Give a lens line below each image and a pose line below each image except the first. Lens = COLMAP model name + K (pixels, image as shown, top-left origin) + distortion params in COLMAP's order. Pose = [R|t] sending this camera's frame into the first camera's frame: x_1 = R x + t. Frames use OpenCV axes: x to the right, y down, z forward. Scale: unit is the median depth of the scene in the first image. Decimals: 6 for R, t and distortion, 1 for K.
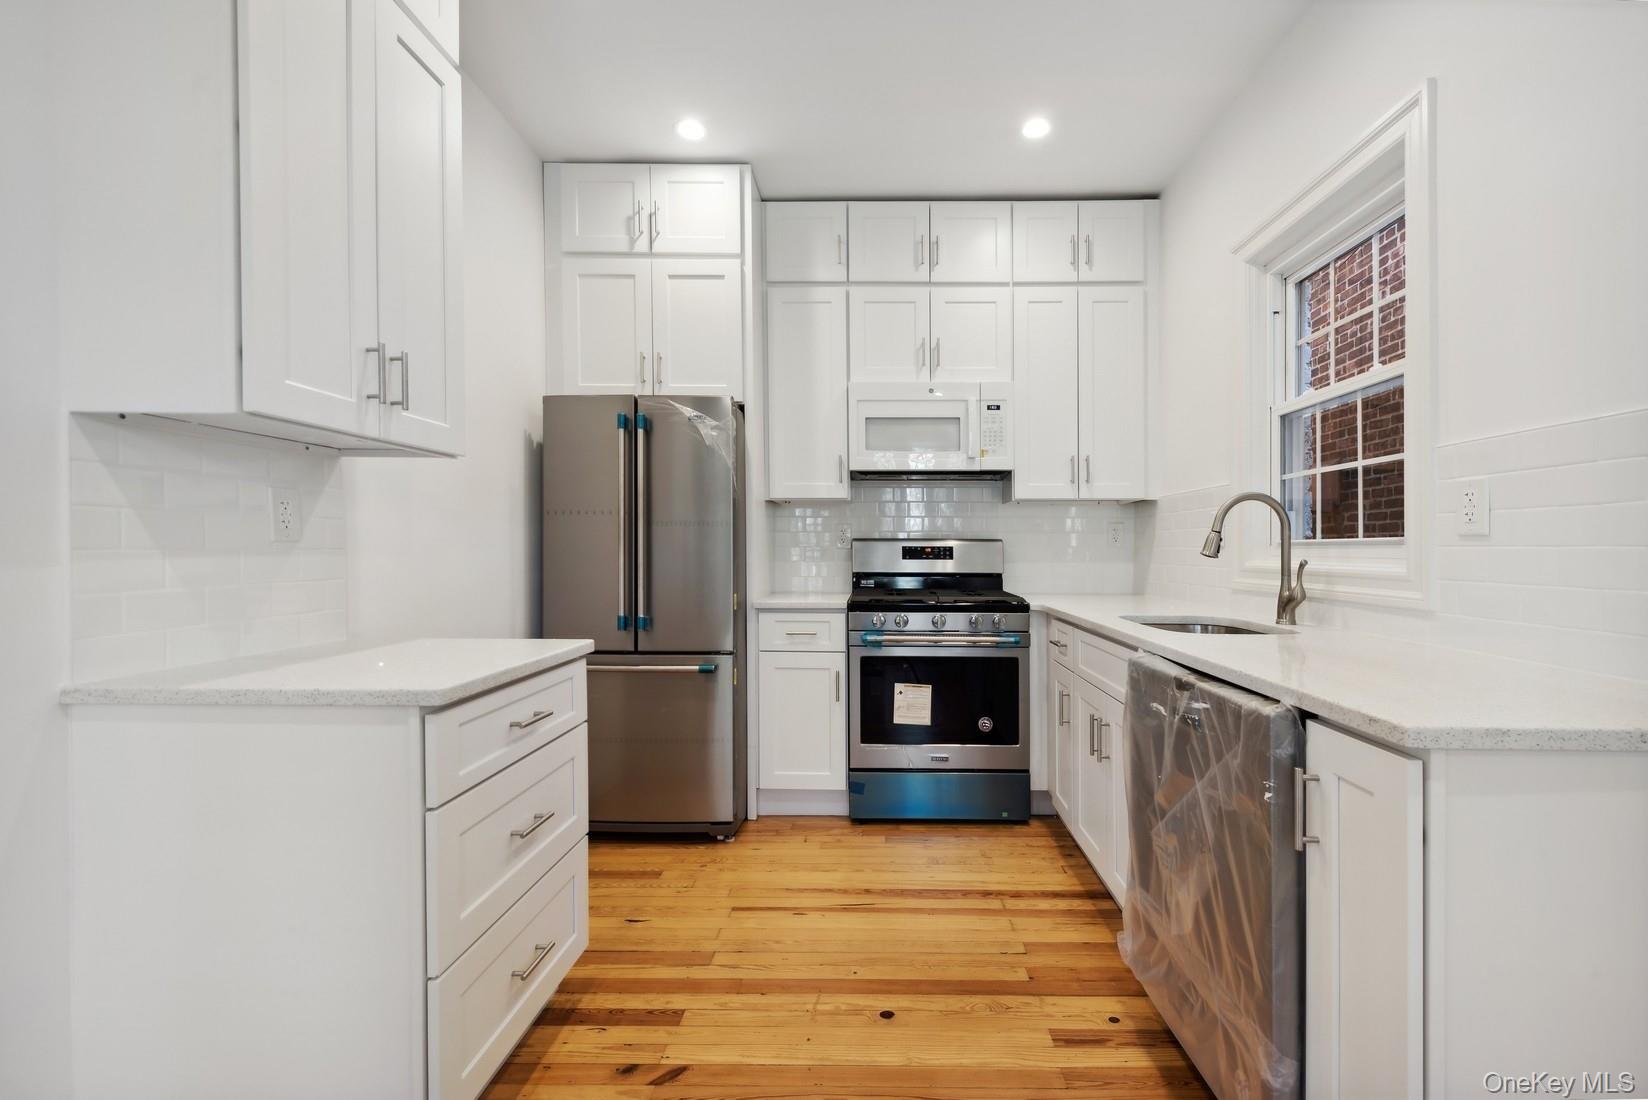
lens RADIAL K [[681.3, 0, 848.1], [0, 681.3, 561.3], [0, 0, 1]] dist [0.013622, -0.000073]
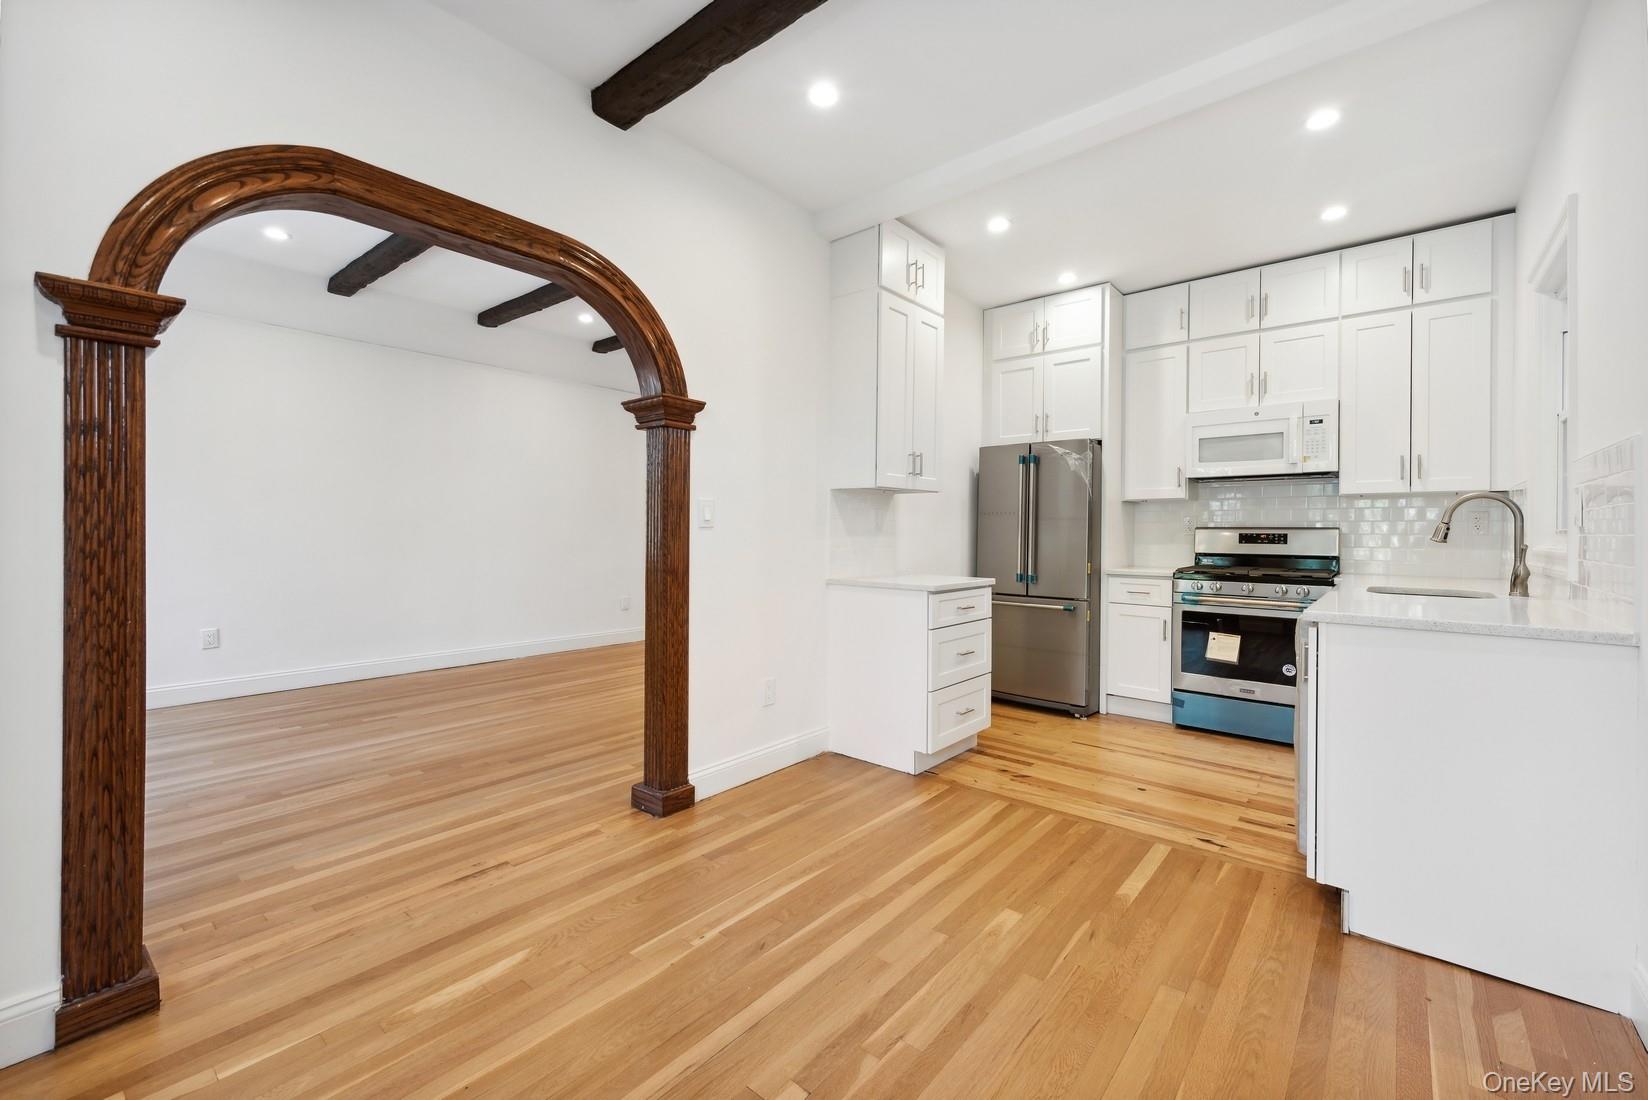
lens RADIAL K [[681.3, 0, 848.1], [0, 681.3, 561.3], [0, 0, 1]] dist [0.013622, -0.000073]
pose [[0.806681, 0.026872, -0.590377, 0.299991], [-0.015076, 0.999576, 0.024899, 0.011602], [0.590795, -0.011185, 0.806744, -0.572940]]
